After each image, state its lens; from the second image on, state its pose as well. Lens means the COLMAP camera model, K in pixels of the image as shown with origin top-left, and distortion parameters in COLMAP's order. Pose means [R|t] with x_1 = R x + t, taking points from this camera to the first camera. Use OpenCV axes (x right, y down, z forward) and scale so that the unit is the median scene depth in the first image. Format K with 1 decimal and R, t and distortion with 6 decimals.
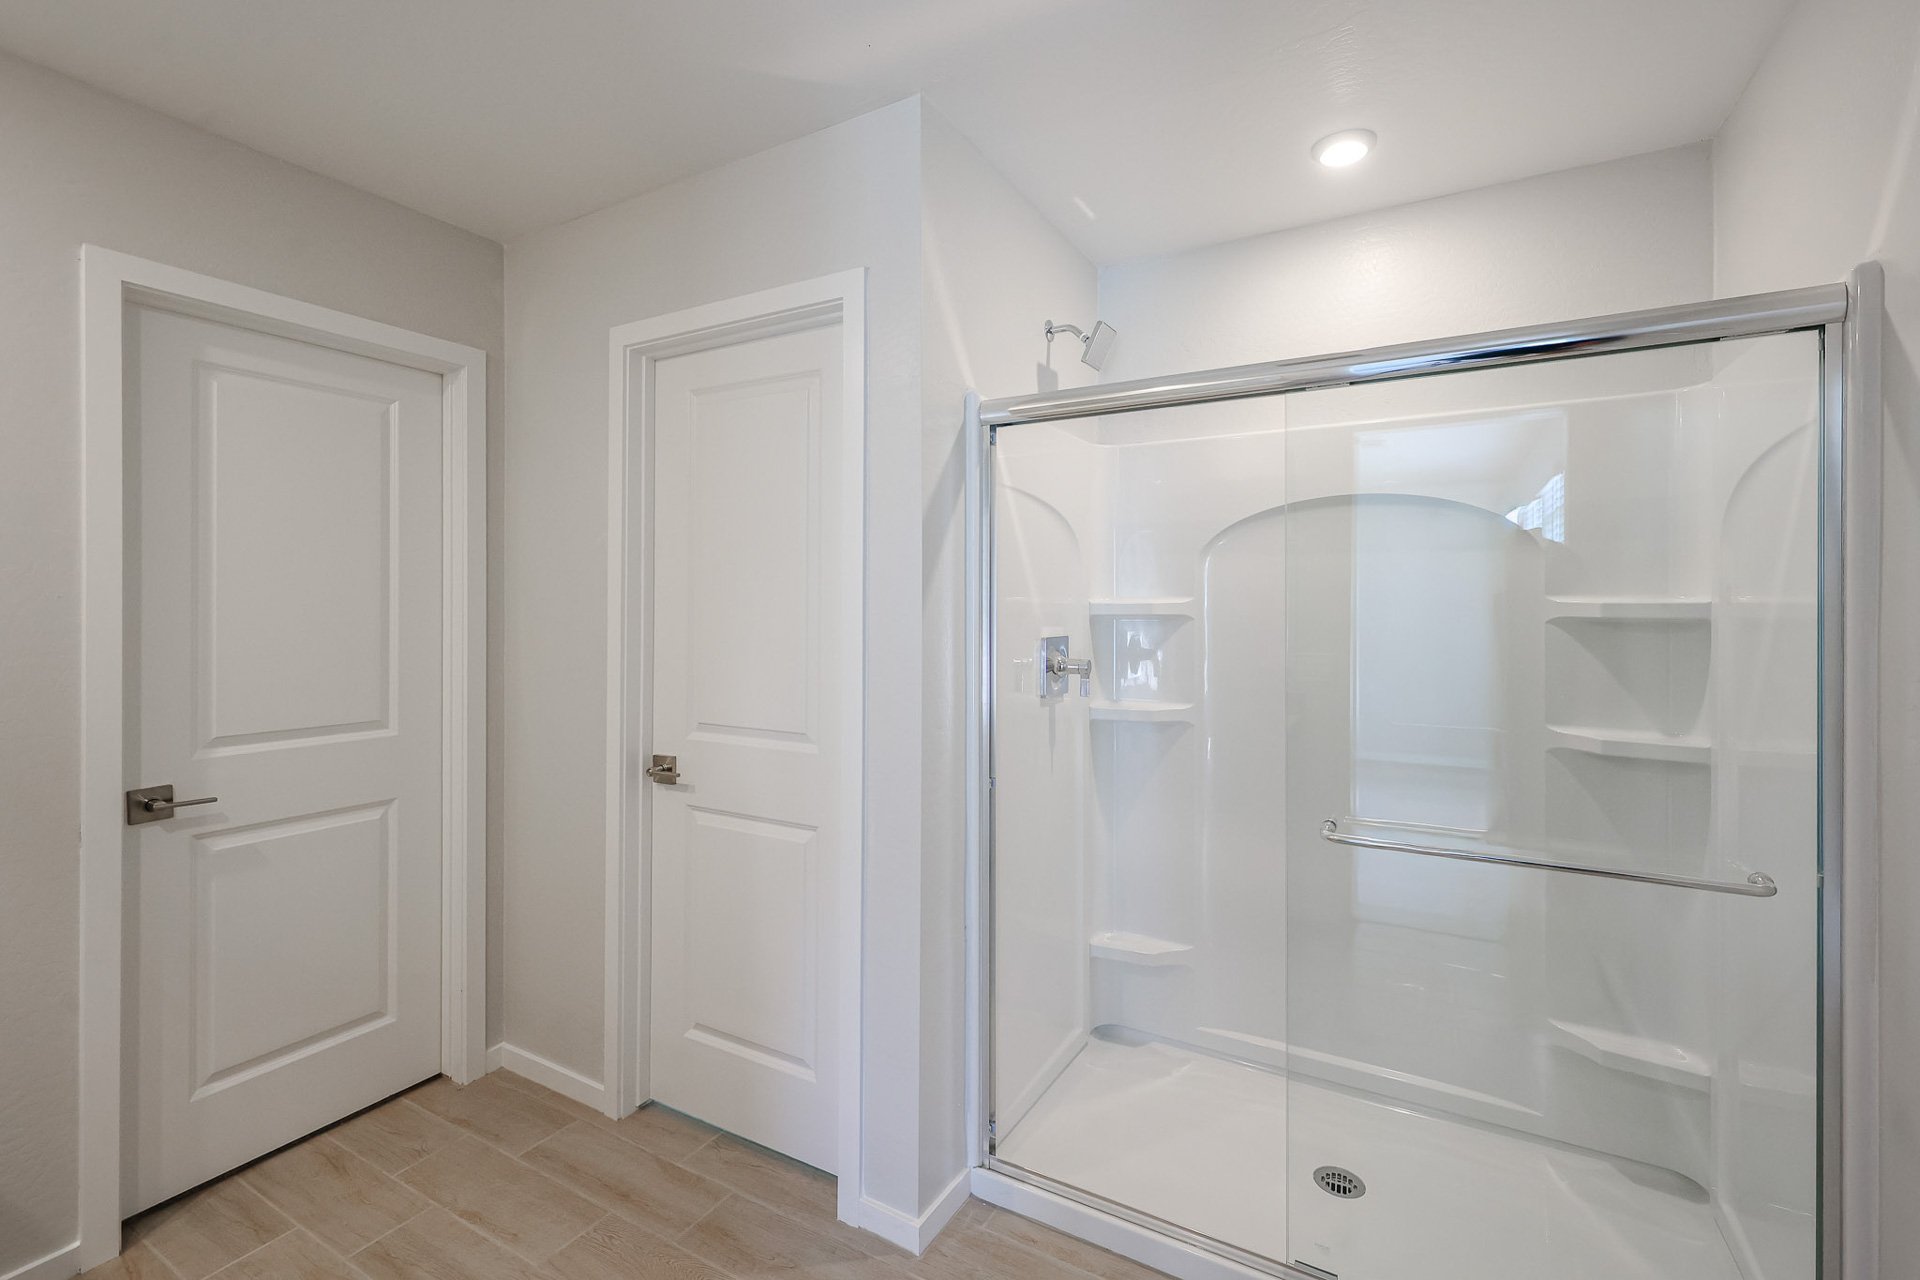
lens RADIAL K [[780.2, 0, 961.9], [0, 780.2, 607.8], [0, 0, 1]] dist [-0.001364, -0.000658]
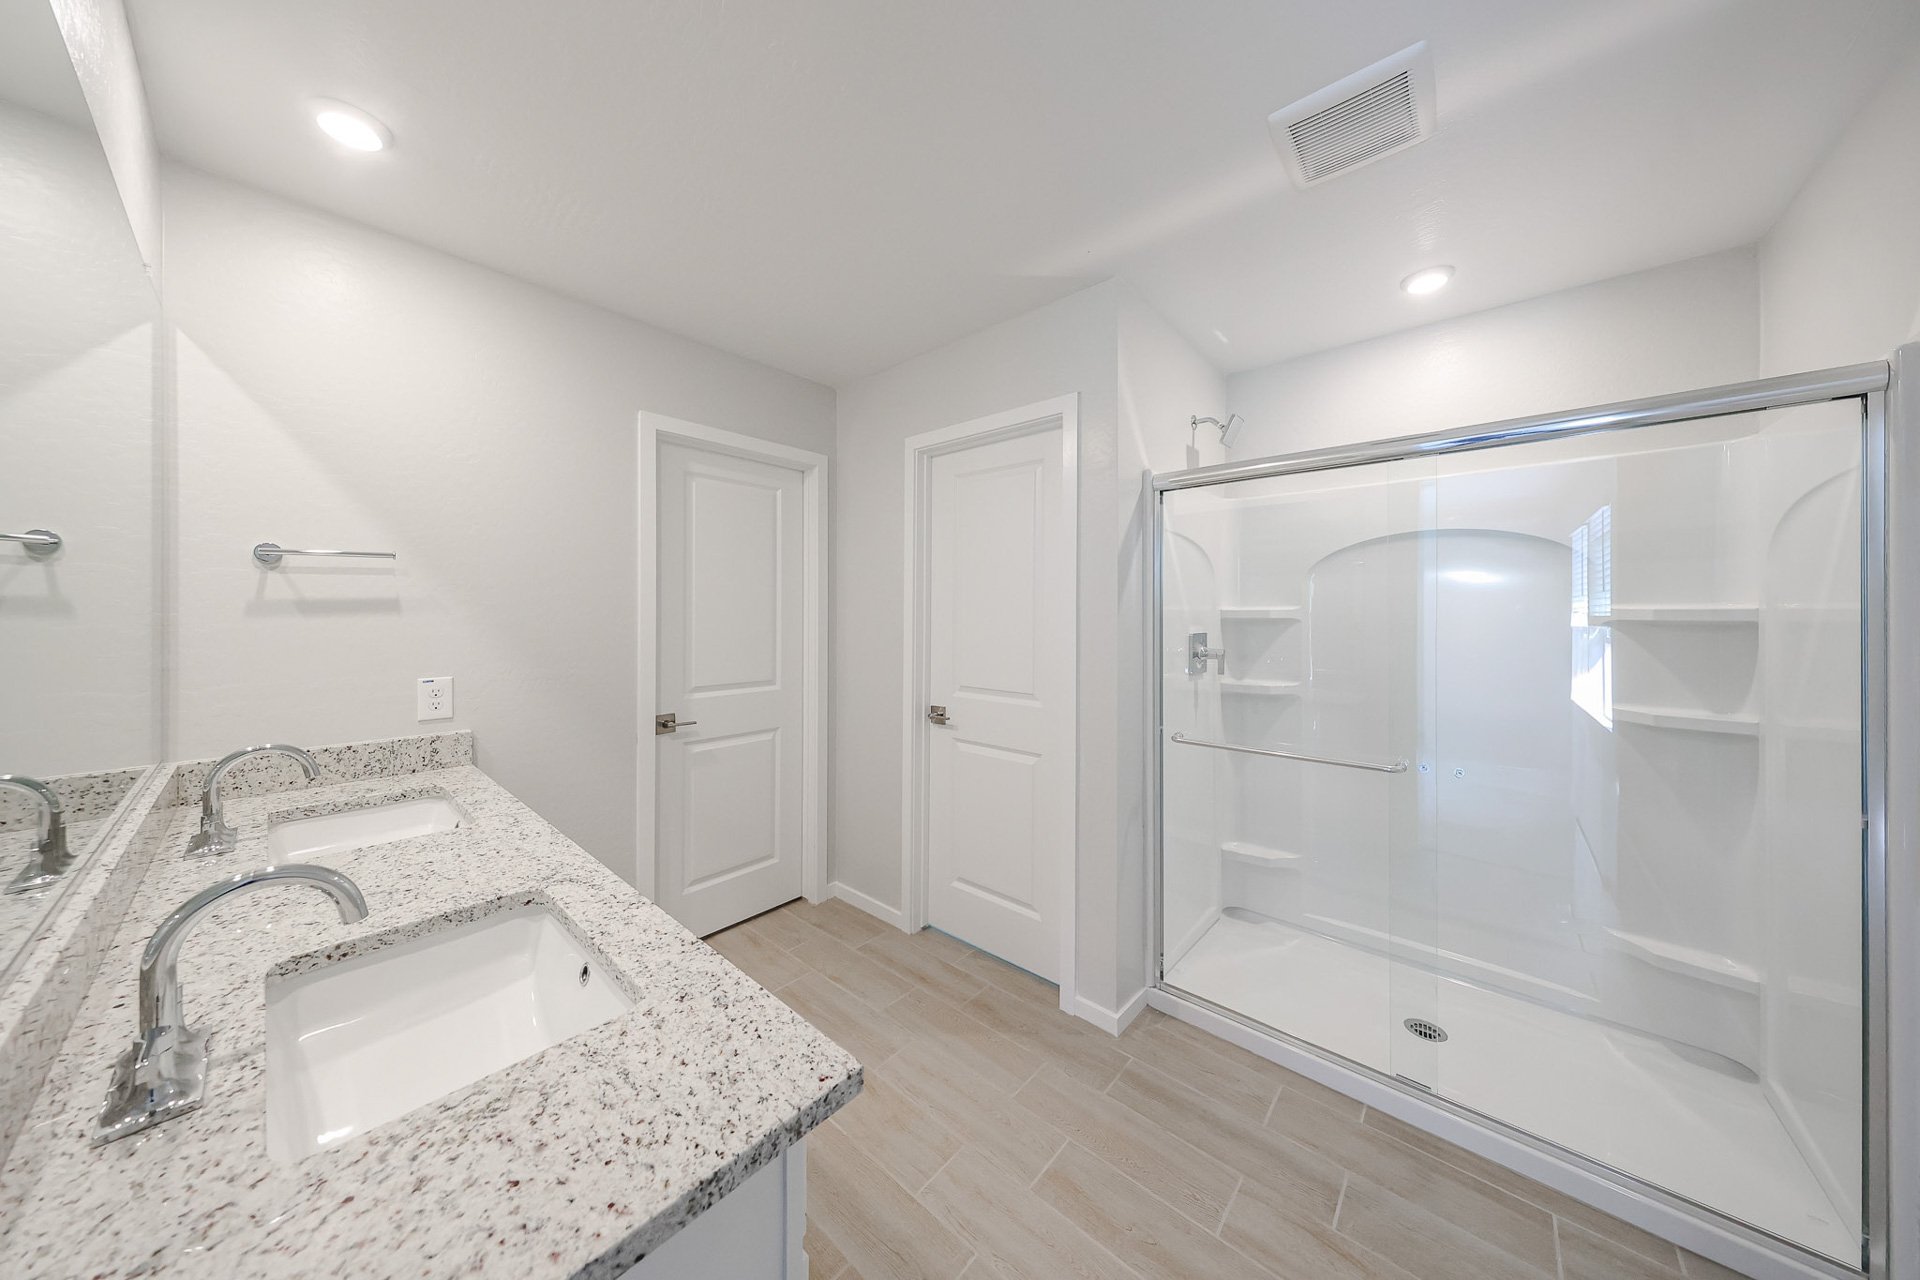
lens RADIAL K [[573.0, 0, 960.0], [0, 573.0, 613.0], [0, 0, 1]] dist [-0.000190, 0.000022]
pose [[0.983105, 0.000730, -0.183044, -0.135932], [-0.001438, 0.999992, -0.003732, 0.004780], [0.183039, 0.003932, 0.983098, -0.144419]]
